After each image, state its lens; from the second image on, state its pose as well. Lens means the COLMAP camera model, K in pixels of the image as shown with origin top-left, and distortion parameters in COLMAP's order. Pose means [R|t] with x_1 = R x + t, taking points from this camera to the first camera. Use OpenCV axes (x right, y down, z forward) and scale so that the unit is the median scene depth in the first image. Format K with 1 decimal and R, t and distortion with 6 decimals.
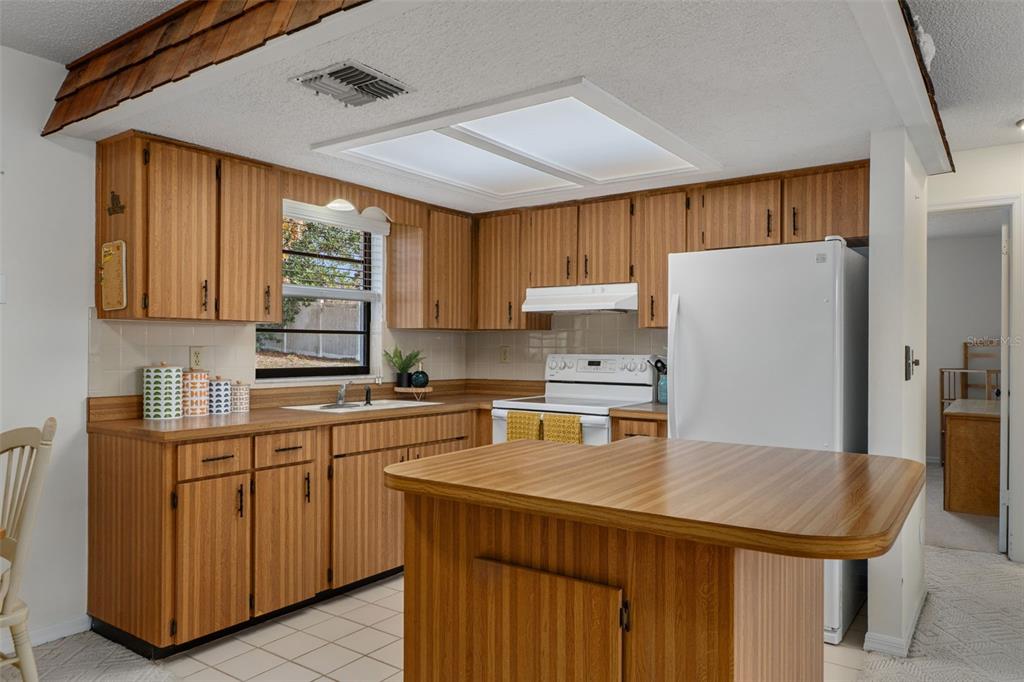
lens RADIAL K [[685.2, 0, 509.2], [0, 685.2, 346.3], [0, 0, 1]] dist [0.003343, 0.000273]
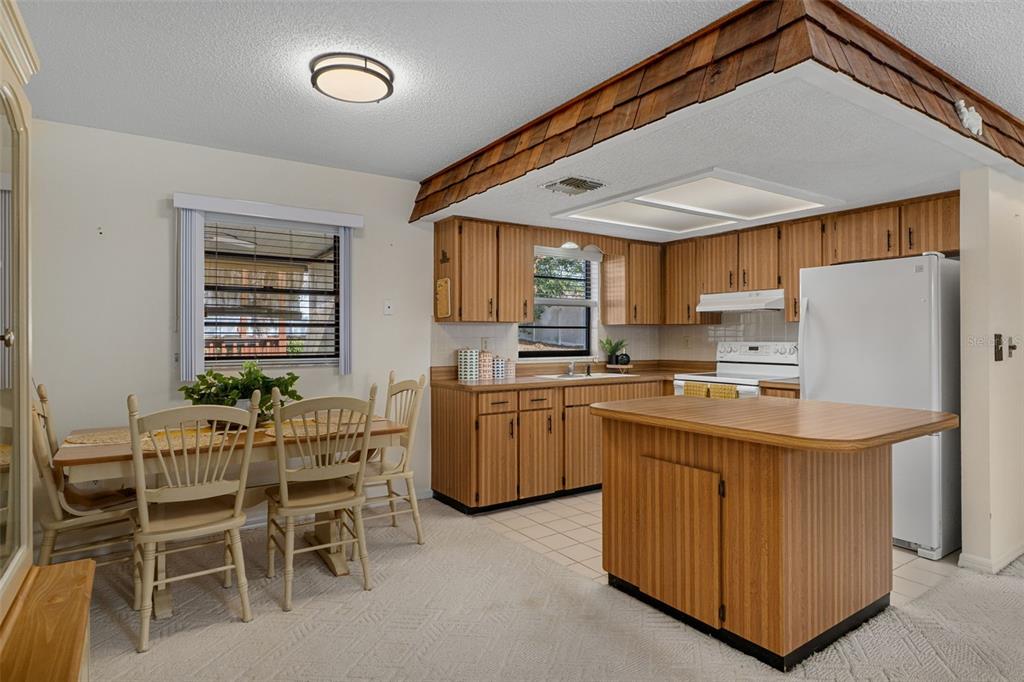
lens RADIAL K [[532.1, 0, 508.4], [0, 532.1, 340.5], [0, 0, 1]] dist [0.002270, 0.000561]
pose [[0.934234, -0.003652, -0.356641, 0.065719], [0.006192, 0.999963, 0.005983, -0.000135], [0.356606, -0.007798, 0.934222, -0.215102]]
